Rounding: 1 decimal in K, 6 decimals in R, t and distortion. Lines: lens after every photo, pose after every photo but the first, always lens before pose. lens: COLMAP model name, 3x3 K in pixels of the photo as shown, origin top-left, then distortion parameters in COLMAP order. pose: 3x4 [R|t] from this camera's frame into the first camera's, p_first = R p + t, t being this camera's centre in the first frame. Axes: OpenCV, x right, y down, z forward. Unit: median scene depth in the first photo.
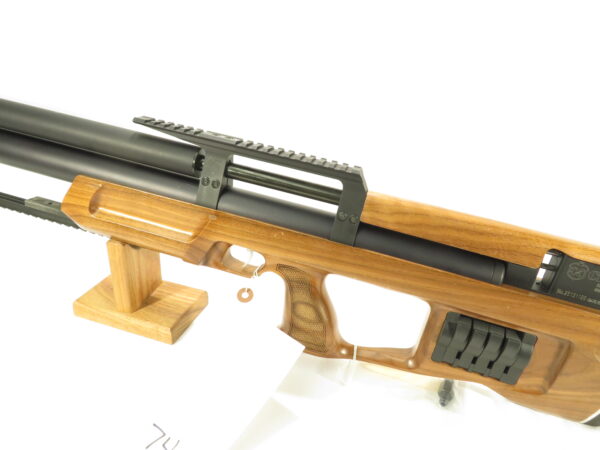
lens RADIAL K [[434.5, 0, 300.0], [0, 434.5, 225.0], [0, 0, 1]] dist [-0.004091, 0.000679]
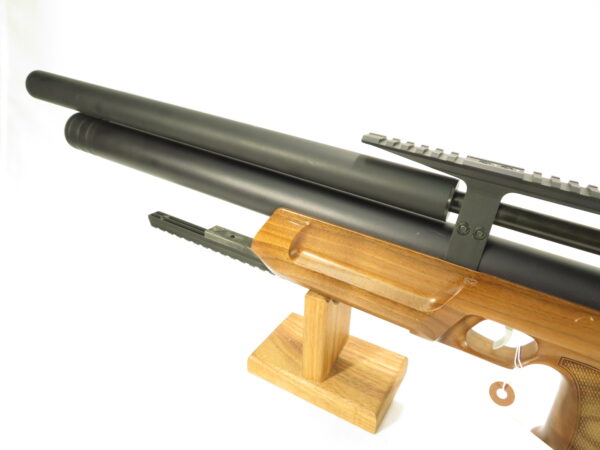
lens RADIAL K [[434.5, 0, 300.0], [0, 434.5, 225.0], [0, 0, 1]] dist [-0.004091, 0.000679]
pose [[0.973920, 0.059435, -0.218971, -0.307536], [-0.060443, 0.998169, 0.002097, -0.089437], [0.218694, 0.011193, 0.975729, 0.256753]]
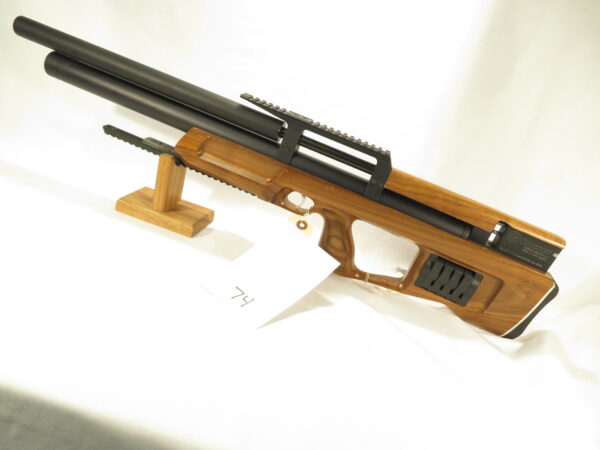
lens RADIAL K [[434.5, 0, 300.0], [0, 434.5, 225.0], [0, 0, 1]] dist [-0.004091, 0.000679]
pose [[0.988792, 0.138573, 0.055576, -0.201301], [-0.142387, 0.987201, 0.071830, 0.050243], [-0.044911, -0.078938, 0.995867, -0.469012]]
